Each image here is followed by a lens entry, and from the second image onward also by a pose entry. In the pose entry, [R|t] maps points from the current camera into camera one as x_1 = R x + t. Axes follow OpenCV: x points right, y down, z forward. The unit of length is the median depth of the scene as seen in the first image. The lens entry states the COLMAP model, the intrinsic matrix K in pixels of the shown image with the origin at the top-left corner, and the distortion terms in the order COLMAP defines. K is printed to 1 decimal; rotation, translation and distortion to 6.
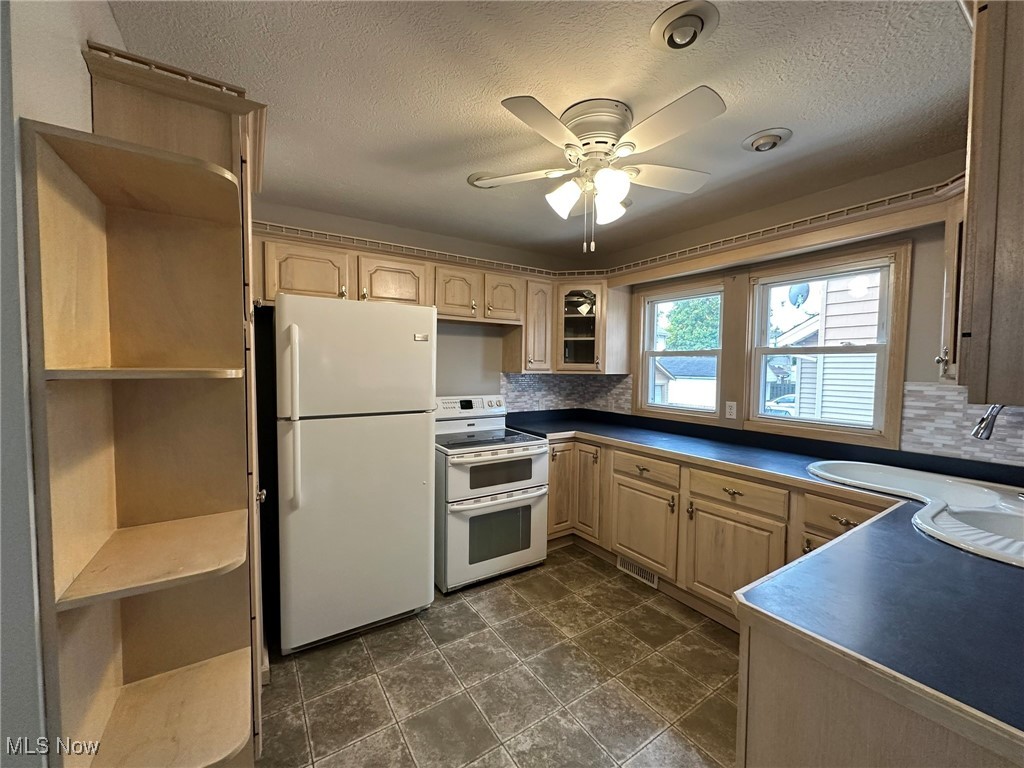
lens RADIAL K [[405.7, 0, 510.9], [0, 405.7, 383.4], [0, 0, 1]] dist [-0.006518, 0.000073]
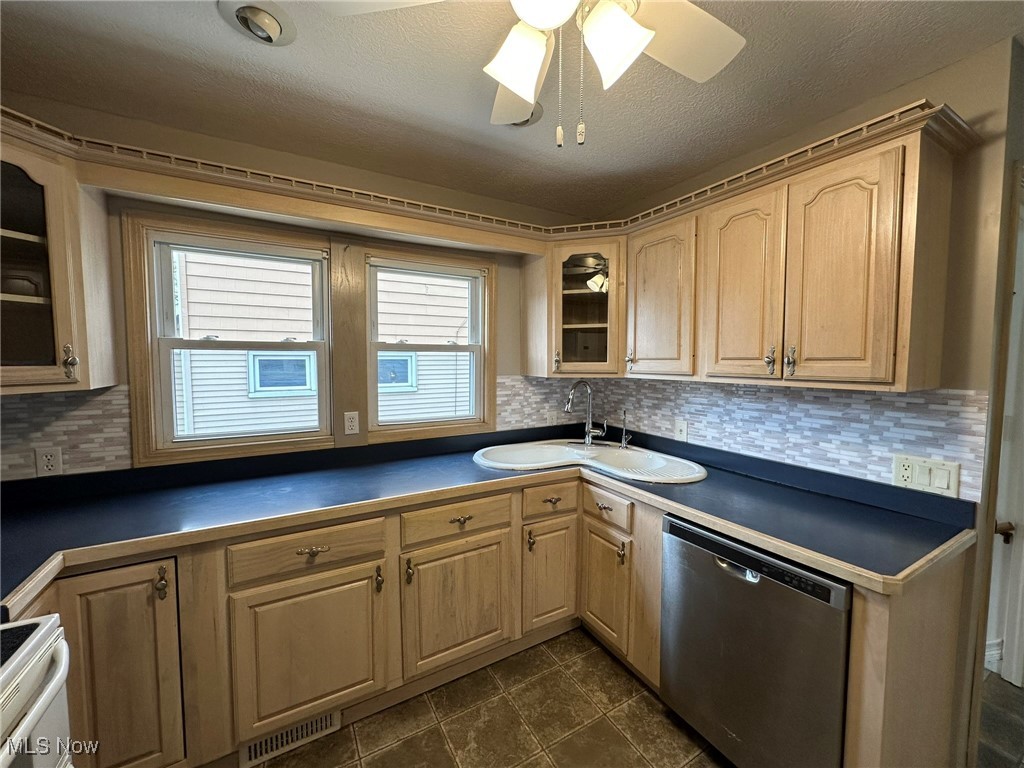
lens RADIAL K [[405.7, 0, 511.6], [0, 405.7, 383.9], [0, 0, 1]] dist [-0.006518, 0.000073]
pose [[0.054268, -0.069014, 0.996139, -0.219098], [0.043773, 0.996814, 0.066676, -0.050423], [-0.997567, 0.039985, 0.057116, 0.736380]]
